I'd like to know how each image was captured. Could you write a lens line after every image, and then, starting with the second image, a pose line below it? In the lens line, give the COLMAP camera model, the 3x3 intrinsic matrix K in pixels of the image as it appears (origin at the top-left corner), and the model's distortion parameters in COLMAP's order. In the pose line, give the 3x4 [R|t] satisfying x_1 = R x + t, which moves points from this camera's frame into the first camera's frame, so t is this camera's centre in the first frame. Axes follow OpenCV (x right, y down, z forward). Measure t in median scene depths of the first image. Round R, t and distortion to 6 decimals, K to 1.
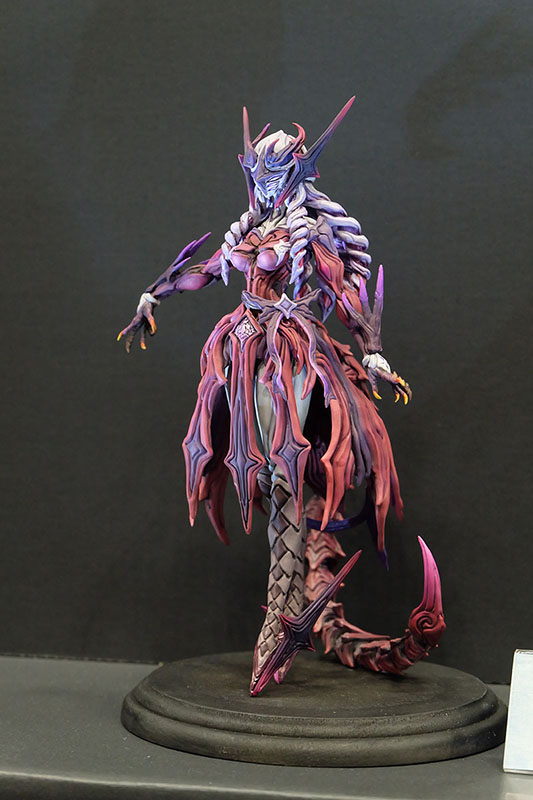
lens RADIAL K [[1737.2, 0, 266.0], [0, 1737.2, 399.6], [0, 0, 1]] dist [0.012139, 0.000000]
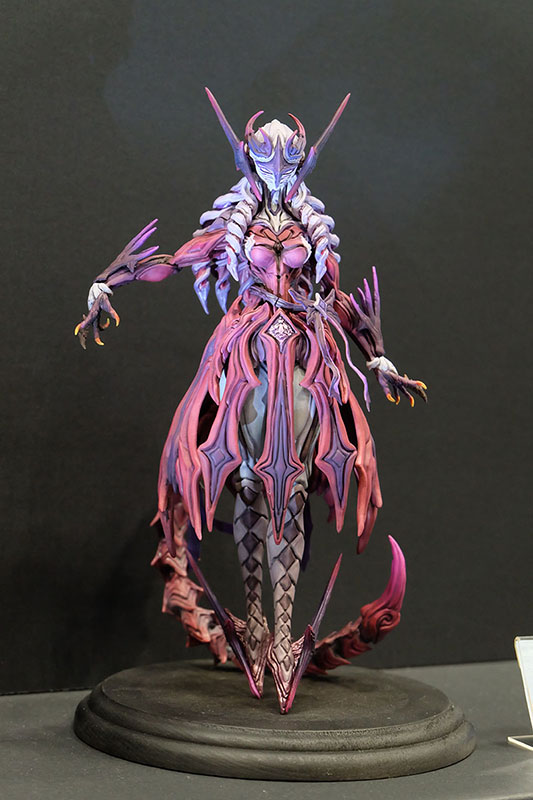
lens RADIAL K [[1737.2, 0, 266.1], [0, 1737.2, 400.3], [0, 0, 1]] dist [0.012139, 0.000000]
pose [[0.752796, -0.009445, 0.658186, -0.634056], [-0.004665, 0.999795, 0.019684, -0.019988], [-0.658238, -0.017889, 0.752598, 0.286943]]
